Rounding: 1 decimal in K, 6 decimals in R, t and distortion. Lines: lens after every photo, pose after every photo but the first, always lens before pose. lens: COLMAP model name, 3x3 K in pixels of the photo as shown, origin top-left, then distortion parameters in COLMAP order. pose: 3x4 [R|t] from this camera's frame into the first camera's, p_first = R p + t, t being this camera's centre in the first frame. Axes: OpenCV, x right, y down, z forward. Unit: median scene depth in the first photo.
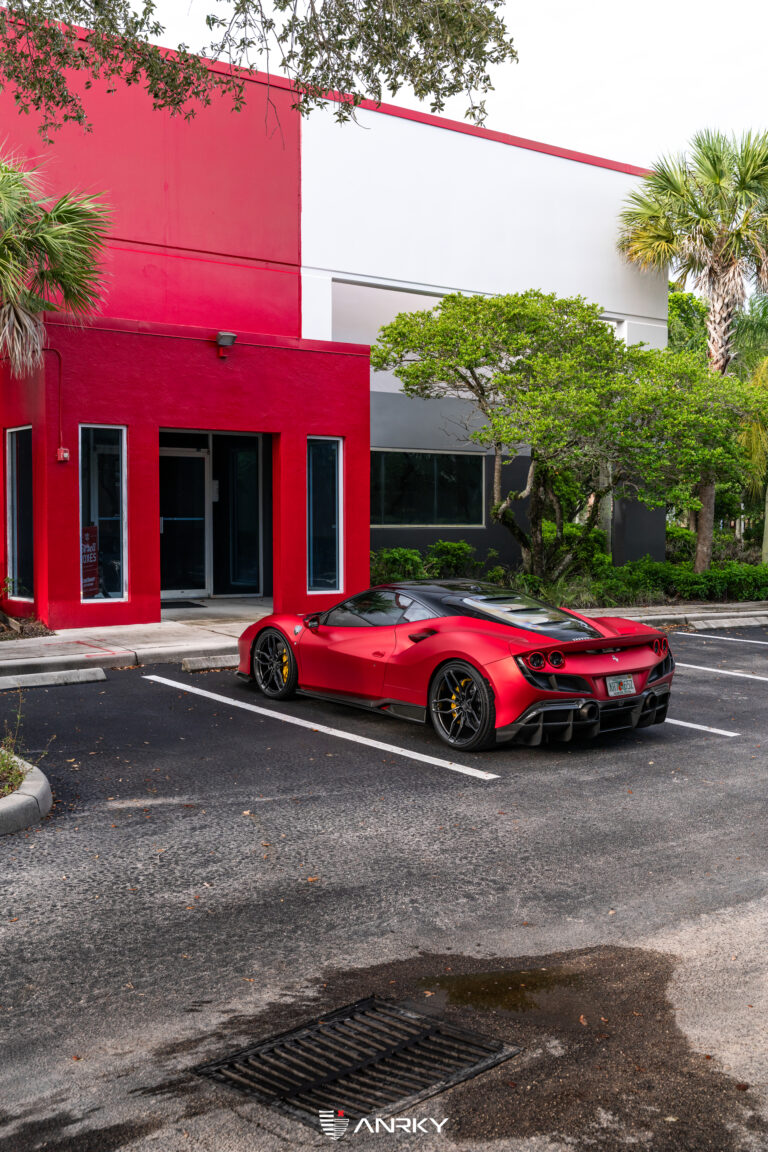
lens RADIAL K [[1296.7, 0, 380.7], [0, 1296.7, 577.3], [0, 0, 1]] dist [0.000946, 0.017944]
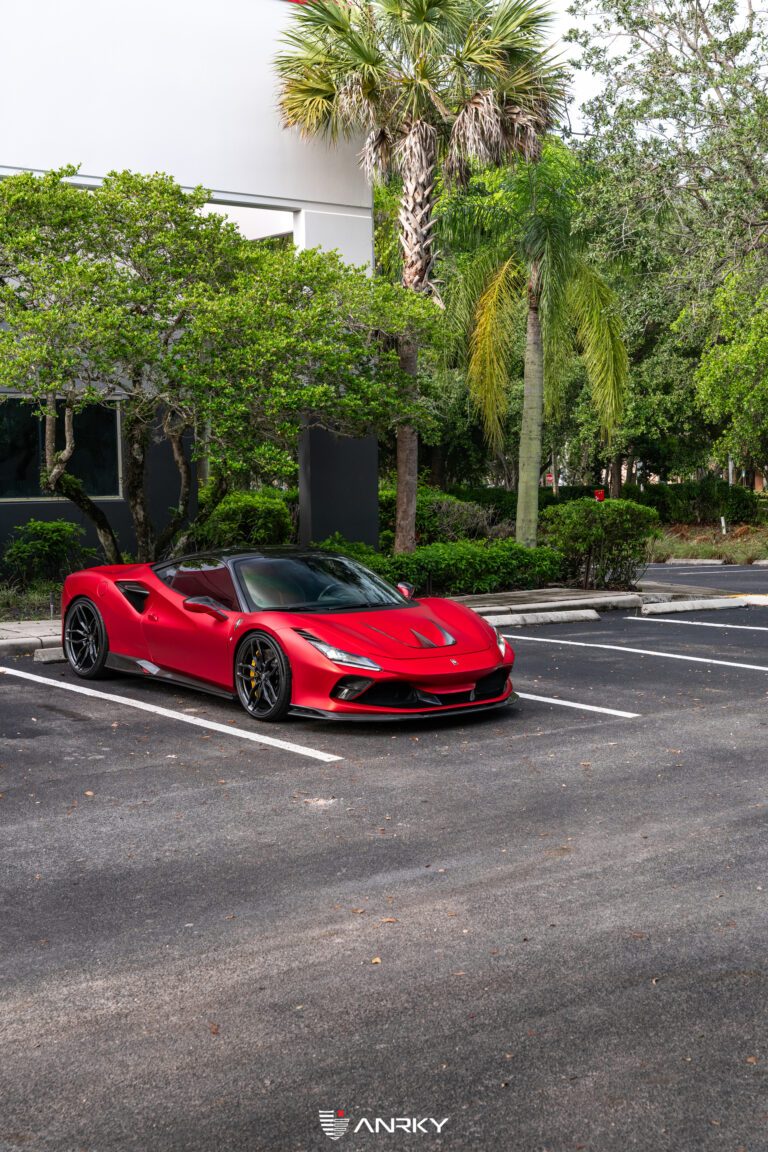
lens RADIAL K [[1665.8, 0, 384.0], [0, 1665.8, 578.0], [0, 0, 1]] dist [0.032012, 0.049393]
pose [[0.999745, -0.020271, 0.009925, 0.282175], [0.020123, 0.999687, 0.014856, -0.007000], [-0.010223, -0.014653, 0.999840, 0.084461]]
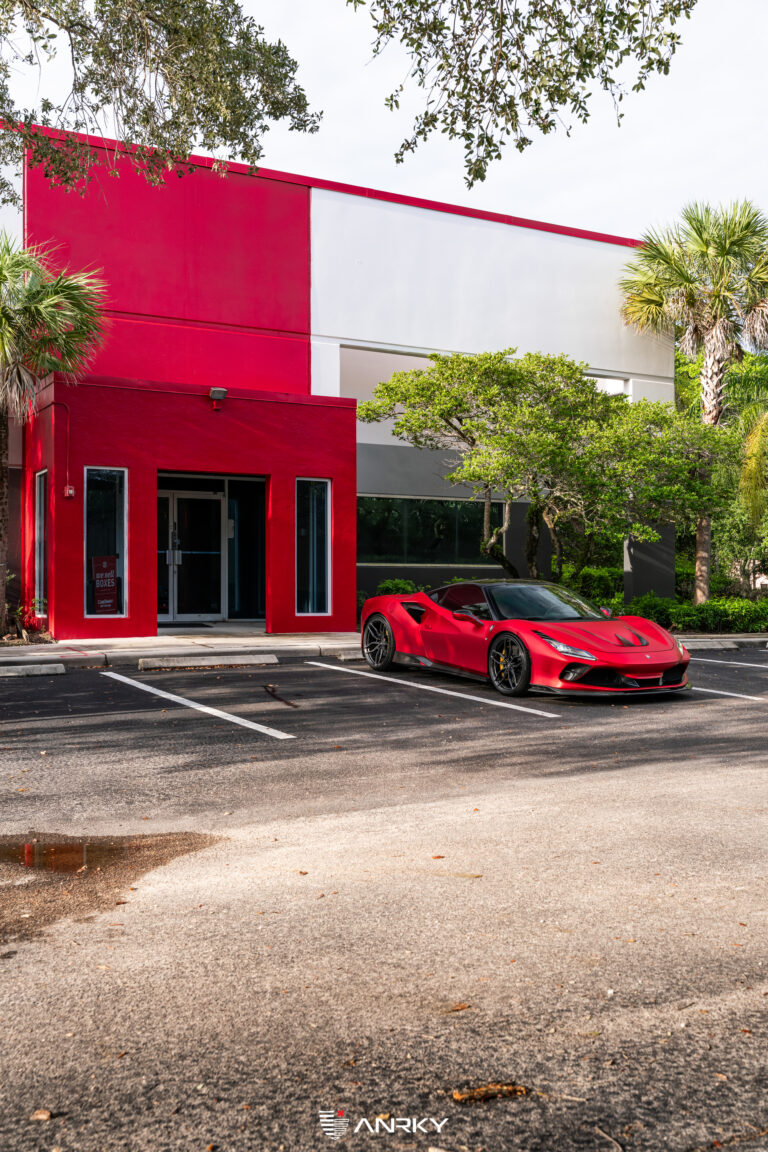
lens RADIAL K [[1181.9, 0, 381.8], [0, 1181.9, 582.5], [0, 0, 1]] dist [0.001228, 0.012551]
pose [[0.989887, -0.002724, -0.141829, 0.155146], [-0.004488, 0.998714, -0.050505, 0.033813], [0.141784, 0.050631, 0.988602, -0.017046]]
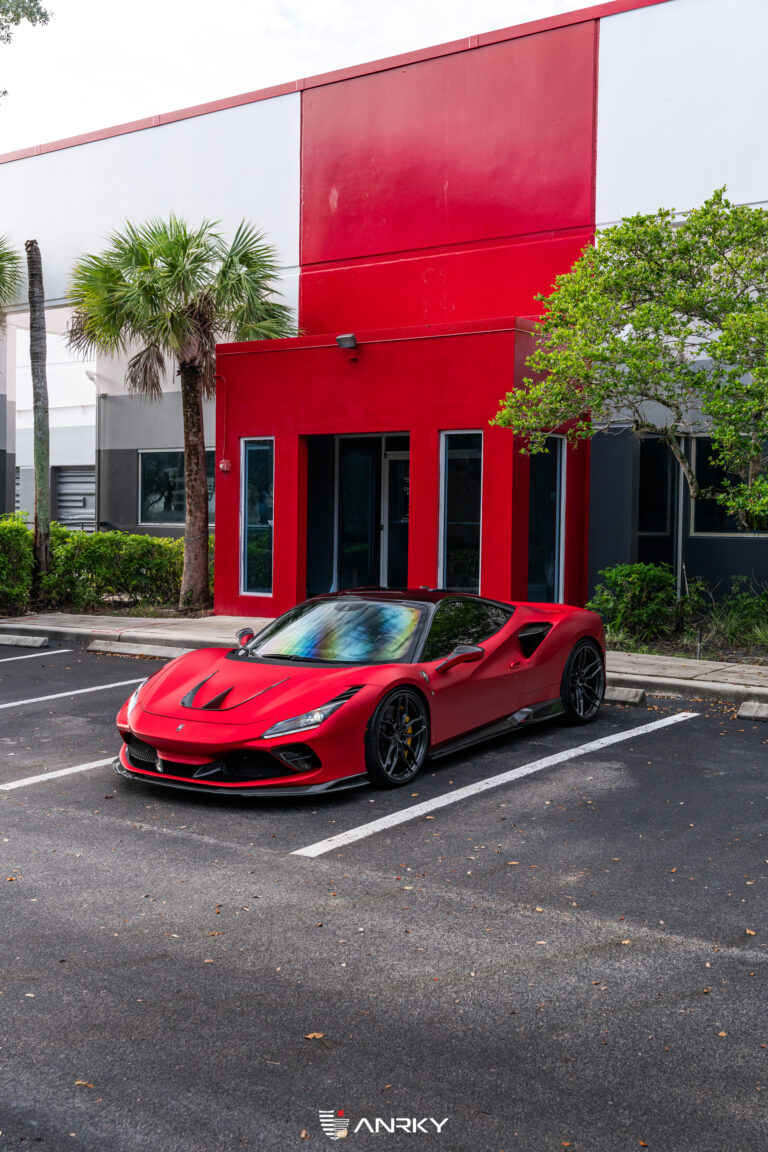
lens RADIAL K [[1296.7, 0, 380.7], [0, 1296.7, 577.3], [0, 0, 1]] dist [0.000946, 0.017944]
pose [[0.257574, 0.049556, -0.964987, 0.750640], [-0.053479, 0.997884, 0.036971, -0.036865], [0.964778, 0.042084, 0.259679, 0.682515]]
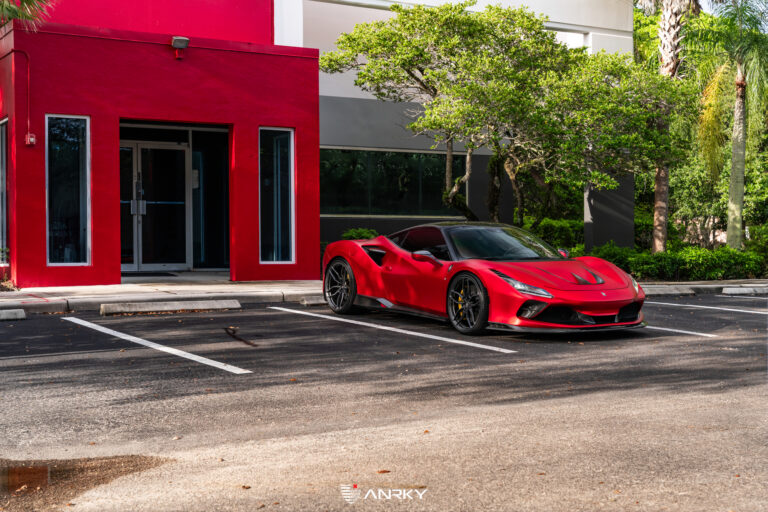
lens RADIAL K [[1156.8, 0, 388.1], [0, 1156.8, 256.9], [0, 0, 1]] dist [0.019290, 0.041024]
pose [[0.993719, -0.007260, -0.111670, 0.160444], [0.002784, 0.999188, -0.040187, 0.045411], [0.111871, 0.039624, 0.992932, -0.007045]]
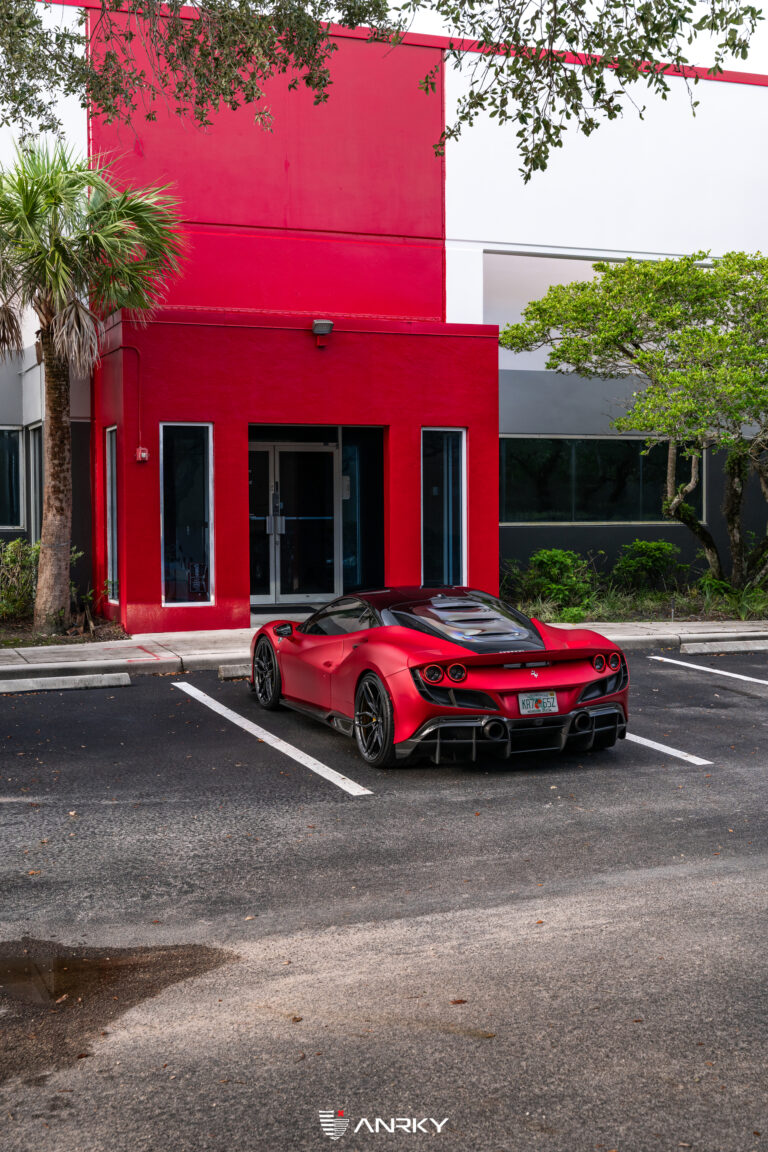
lens RADIAL K [[1519.7, 0, 378.6], [0, 1519.7, 577.0], [0, 0, 1]] dist [0.004309, 0.063446]
pose [[0.960243, 0.005921, -0.279102, 0.200353], [-0.006001, 0.999982, 0.000568, -0.003424], [0.279101, 0.001129, 0.960261, -0.038471]]
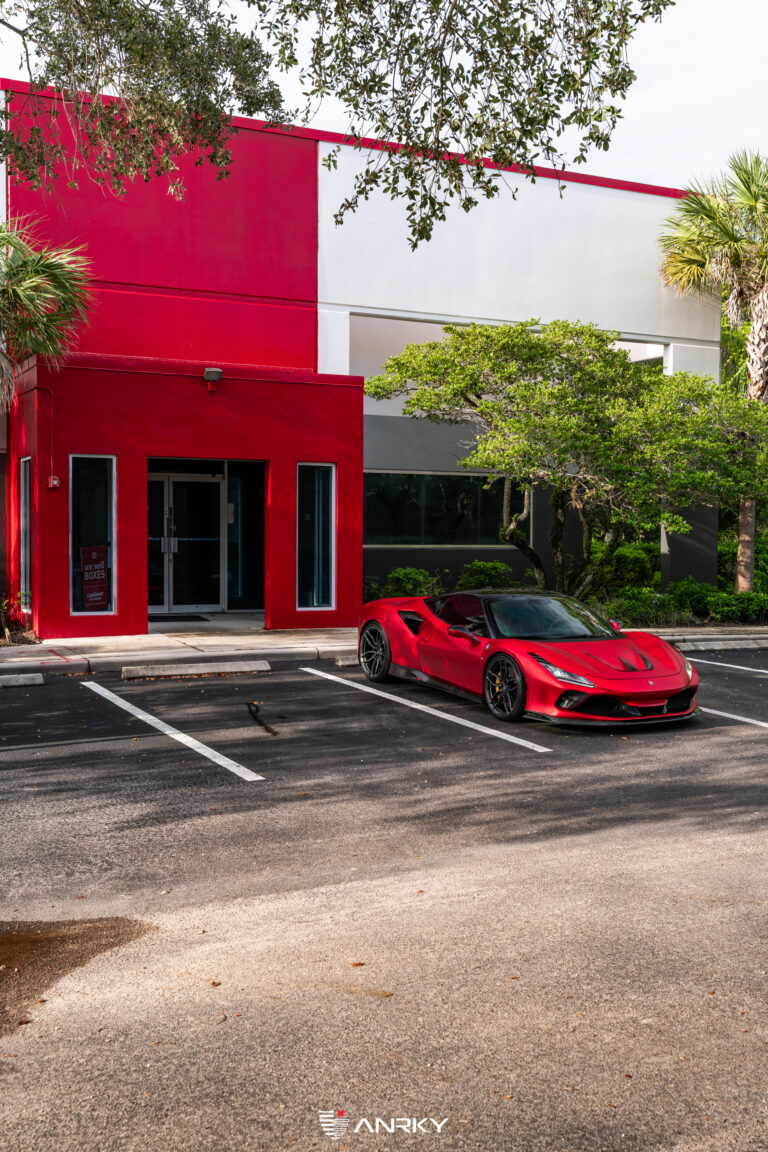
lens RADIAL K [[1287.6, 0, 378.5], [0, 1287.6, 582.0], [0, 0, 1]] dist [0.003019, 0.007394]
pose [[0.983723, 0.010855, -0.179363, 0.187025], [-0.012312, 0.999900, -0.007010, -0.003569], [0.179269, 0.009104, 0.983758, -0.030132]]
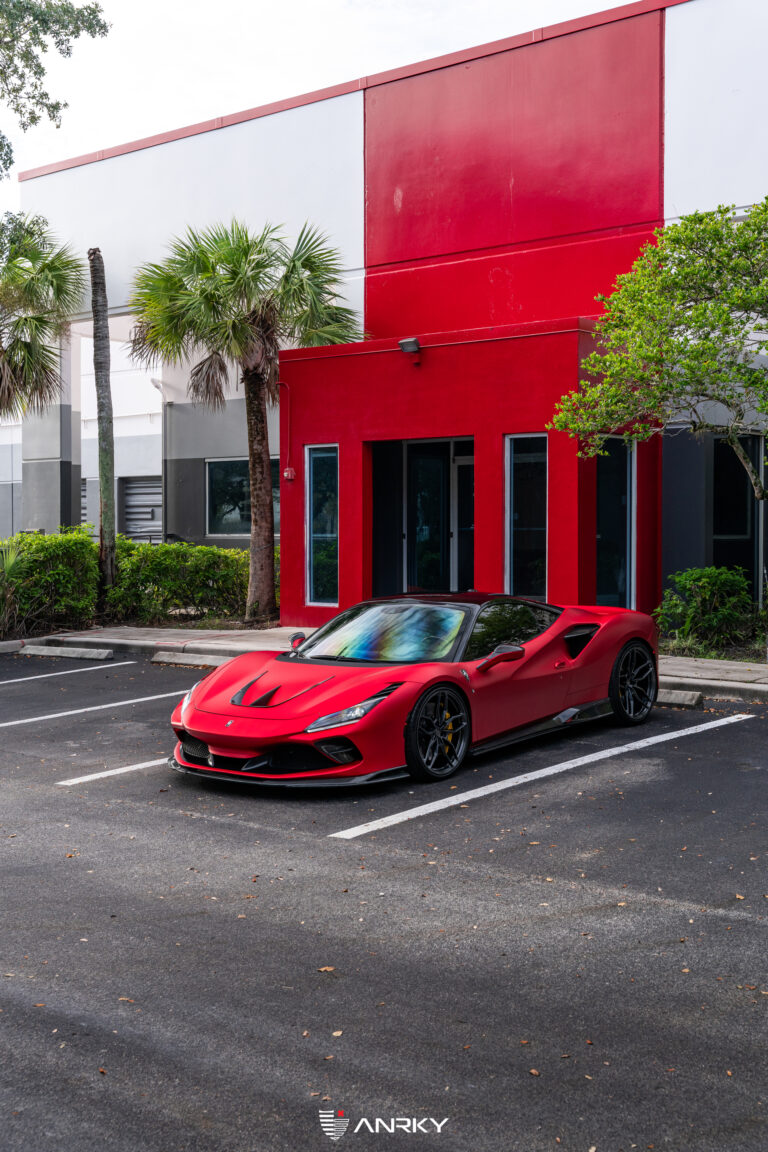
lens RADIAL K [[1421.9, 0, 383.6], [0, 1421.9, 573.4], [0, 0, 1]] dist [0.015053, -0.008624]
pose [[0.191519, 0.033104, -0.980931, 0.819013], [-0.039547, 0.998880, 0.025989, -0.035080], [0.980692, 0.033816, 0.192613, 0.687611]]
